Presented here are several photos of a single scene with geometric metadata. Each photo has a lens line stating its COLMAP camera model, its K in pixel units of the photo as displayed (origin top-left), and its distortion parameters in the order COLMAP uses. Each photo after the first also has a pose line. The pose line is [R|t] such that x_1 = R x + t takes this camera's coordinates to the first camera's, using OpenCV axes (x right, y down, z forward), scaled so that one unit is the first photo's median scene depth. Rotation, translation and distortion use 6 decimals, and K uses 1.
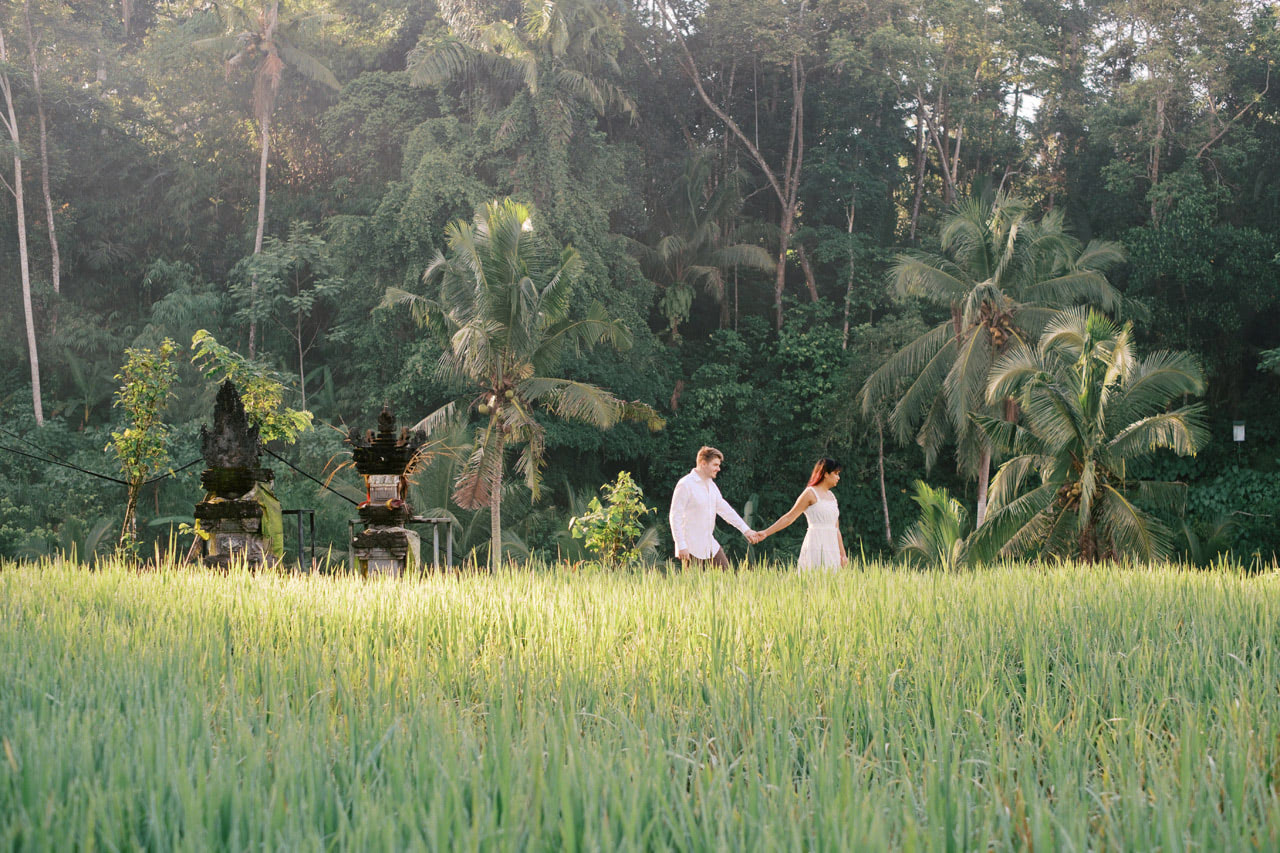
lens RADIAL K [[2010.5, 0, 640.0], [0, 2010.5, 426.5], [0, 0, 1]] dist [-0.045226, 0.080741]
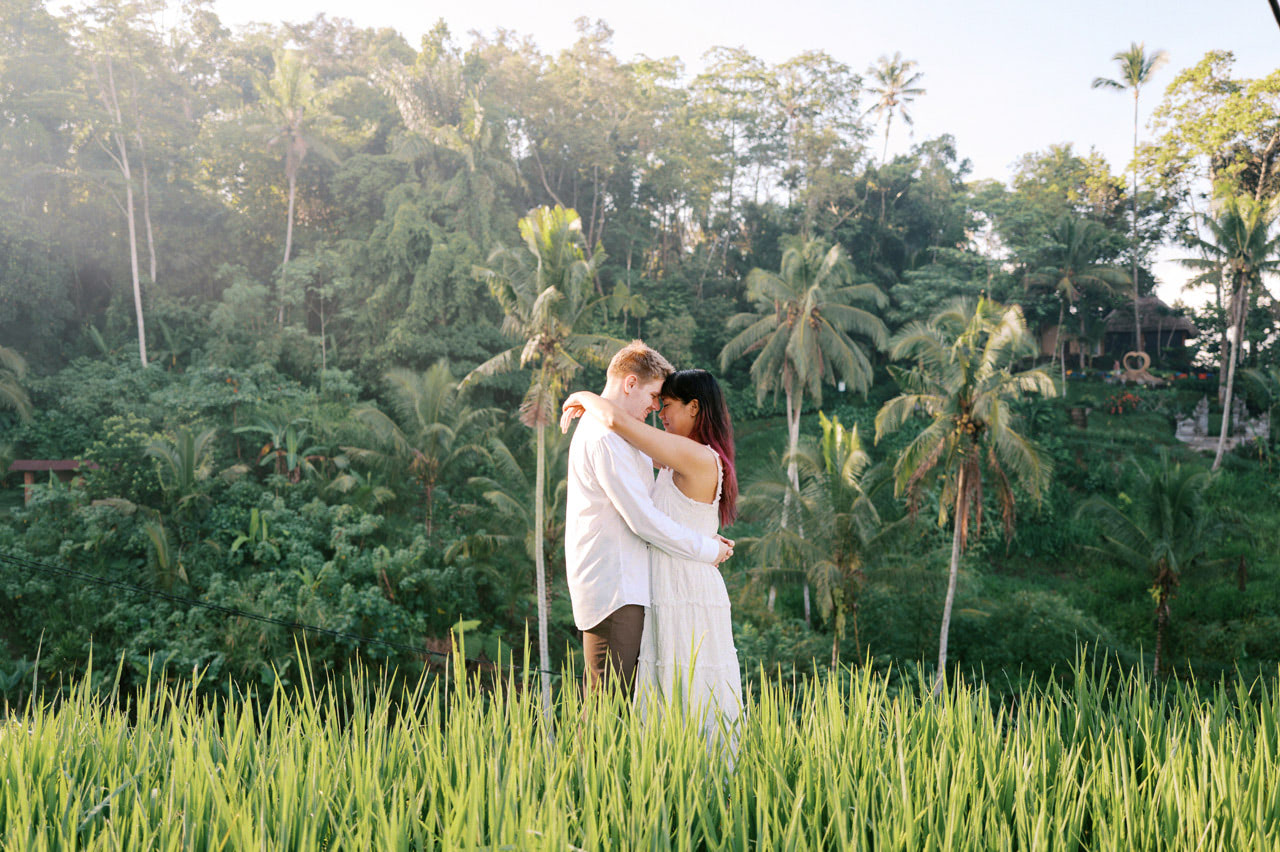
lens RADIAL K [[1005.6, 0, 638.3], [0, 1005.6, 421.9], [0, 0, 1]] dist [-0.042534, 0.064566]
pose [[0.978728, 0.012501, 0.204781, -0.082933], [-0.020831, 0.999039, 0.038573, 0.004747], [-0.204102, -0.042019, 0.978047, 0.160196]]
